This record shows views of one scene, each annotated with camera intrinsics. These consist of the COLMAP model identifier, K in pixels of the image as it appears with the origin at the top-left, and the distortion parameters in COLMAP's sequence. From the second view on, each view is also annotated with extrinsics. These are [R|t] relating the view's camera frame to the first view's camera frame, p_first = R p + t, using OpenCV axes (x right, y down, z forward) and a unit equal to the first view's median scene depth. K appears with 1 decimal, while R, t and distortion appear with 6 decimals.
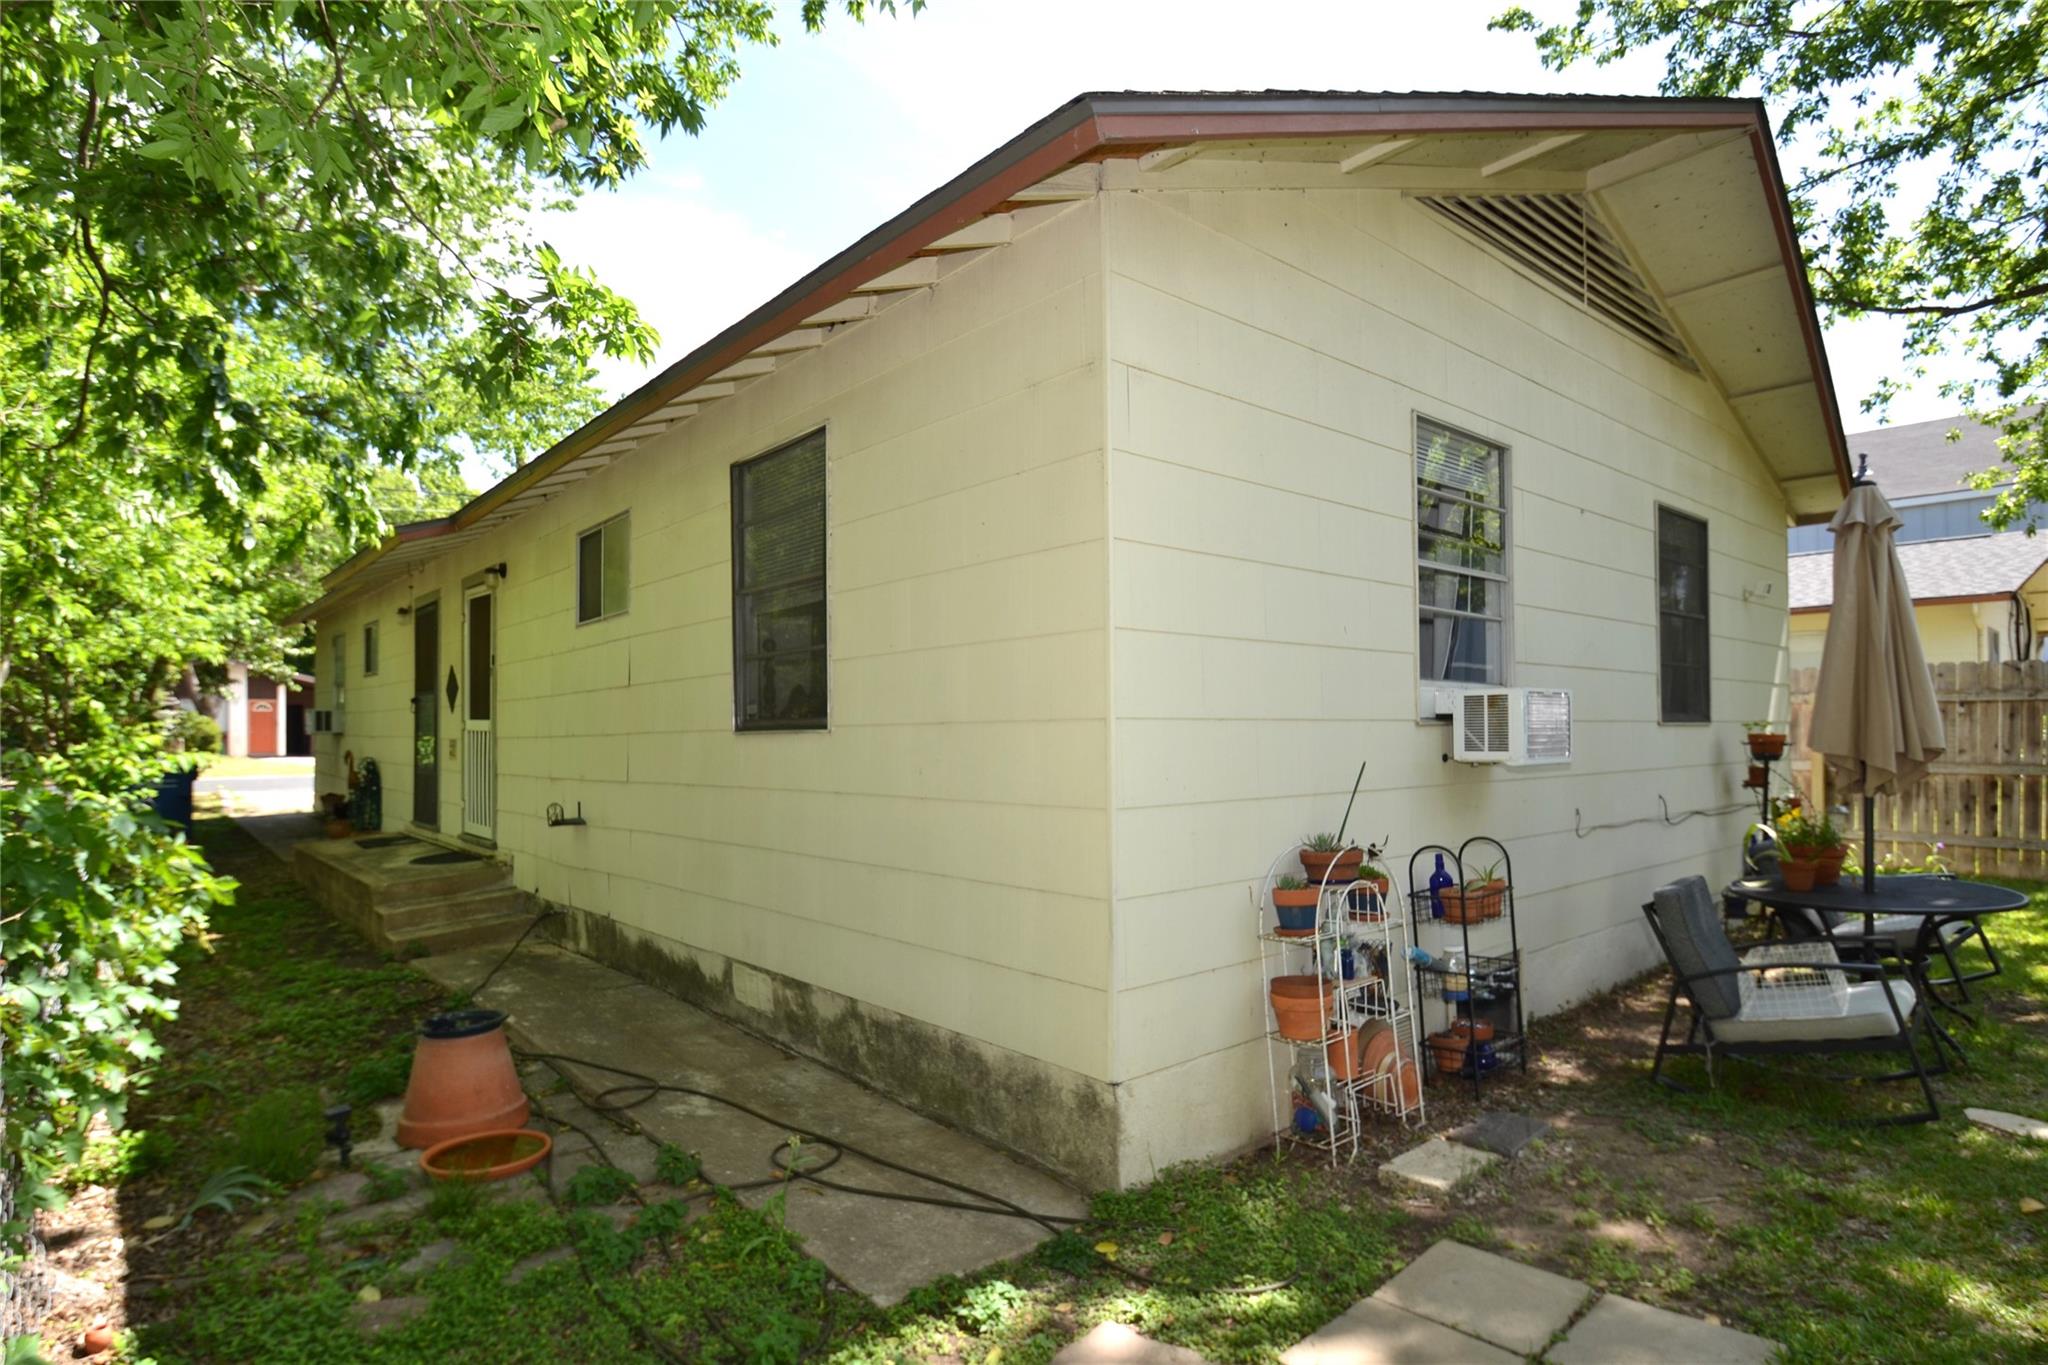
lens RADIAL K [[1065.4, 0, 1024.0], [0, 1065.4, 682.5], [0, 0, 1]] dist [0.000342, 0.000022]
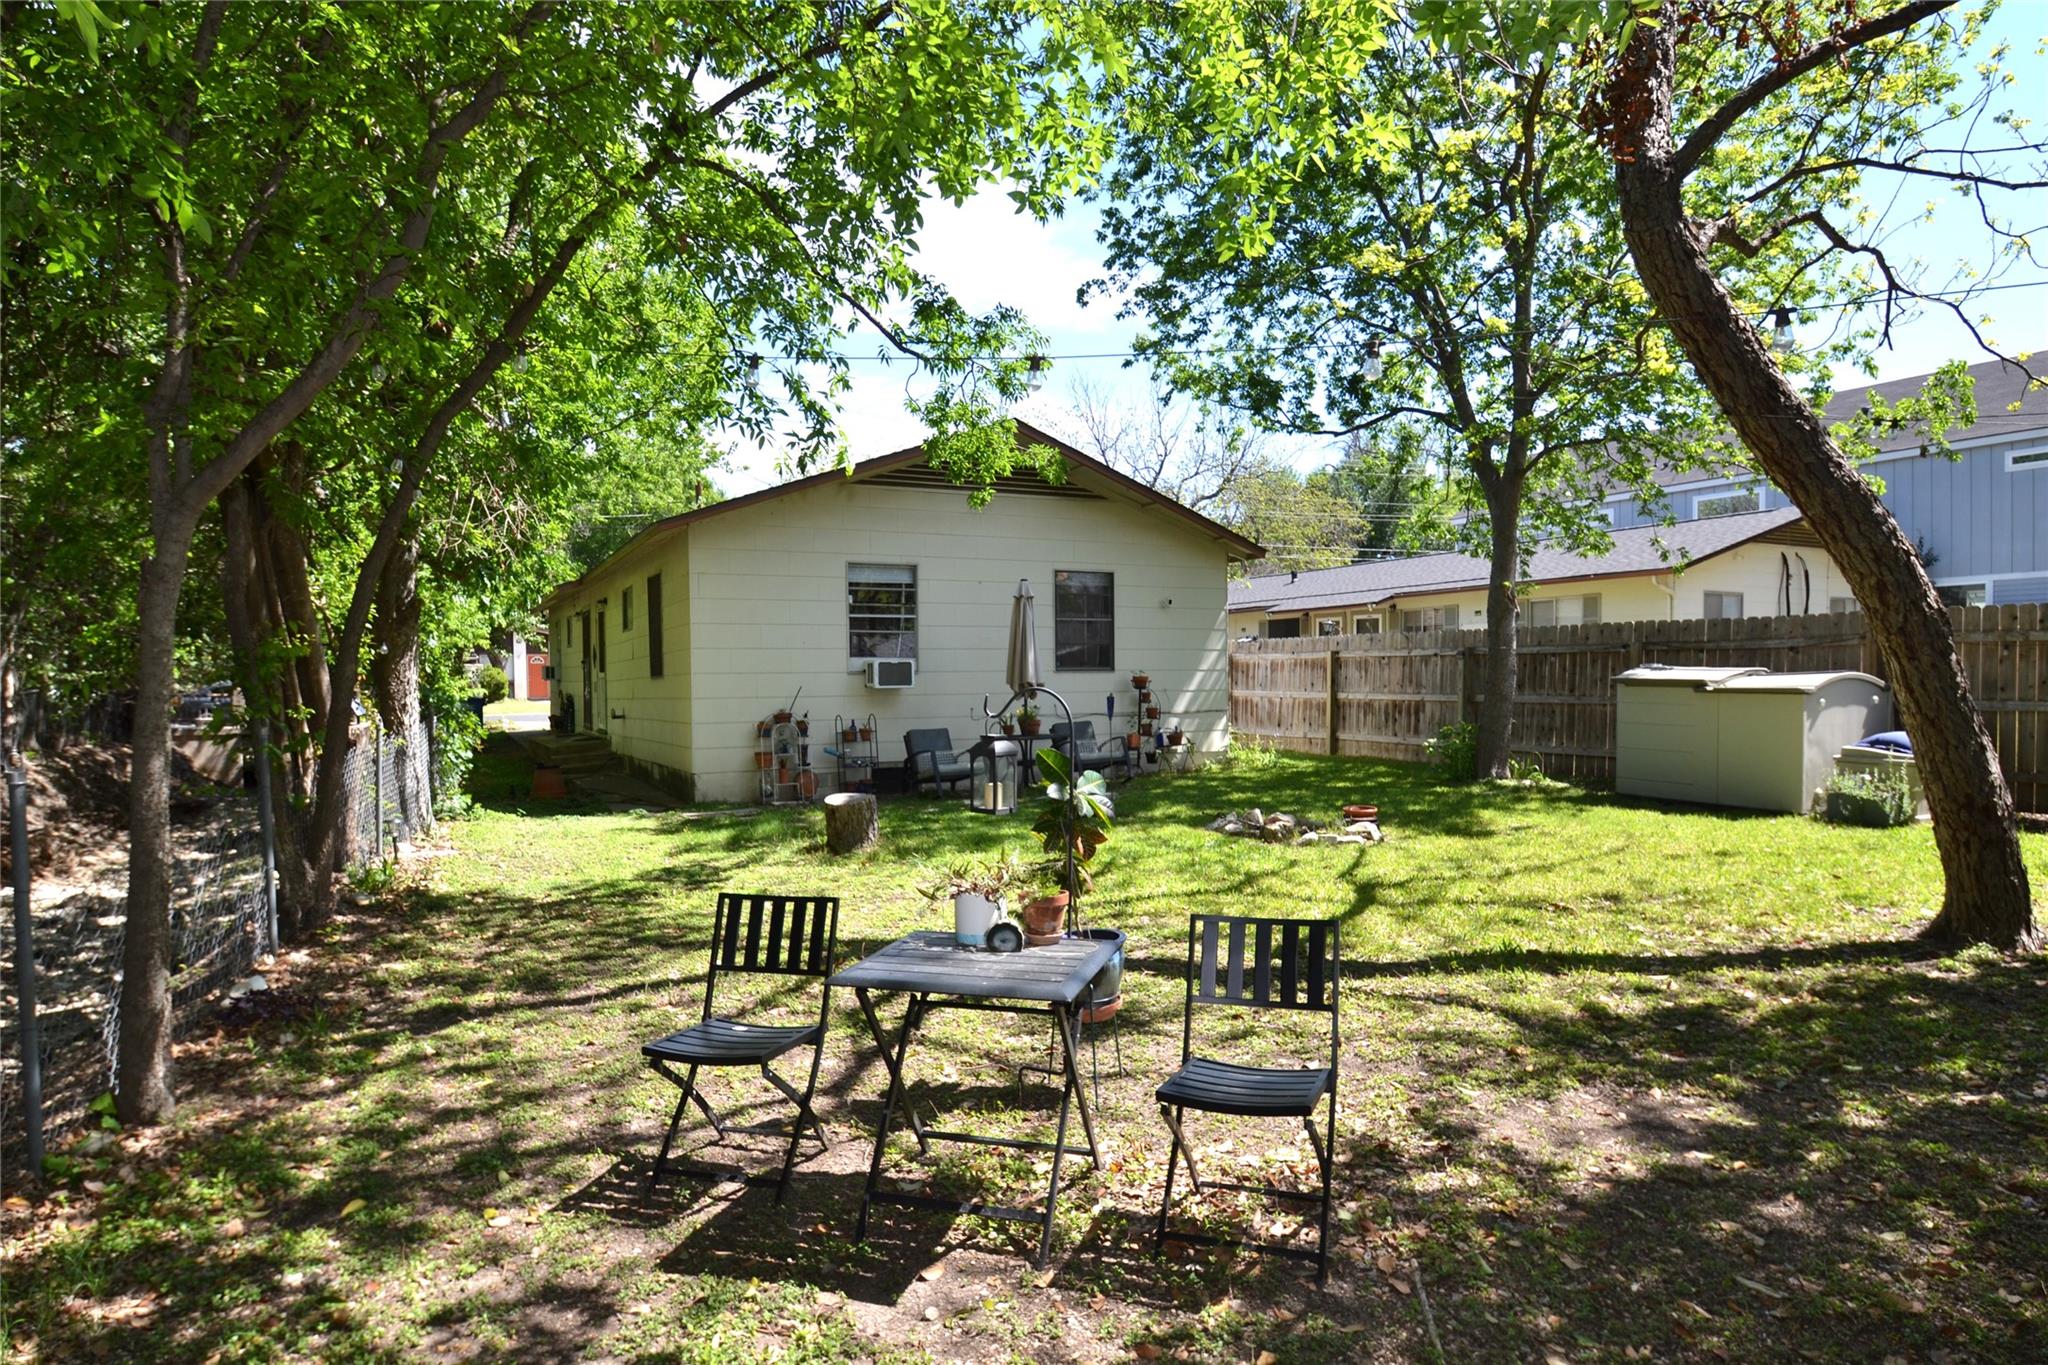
lens RADIAL K [[1165.1, 0, 1024.0], [0, 1165.1, 682.5], [0, 0, 1]] dist [-0.001366, -0.000196]
pose [[0.972169, -0.003736, -0.234251, 0.997336], [0.015476, 0.998713, 0.048300, -0.050922], [0.233769, -0.050581, 0.970976, -1.217742]]
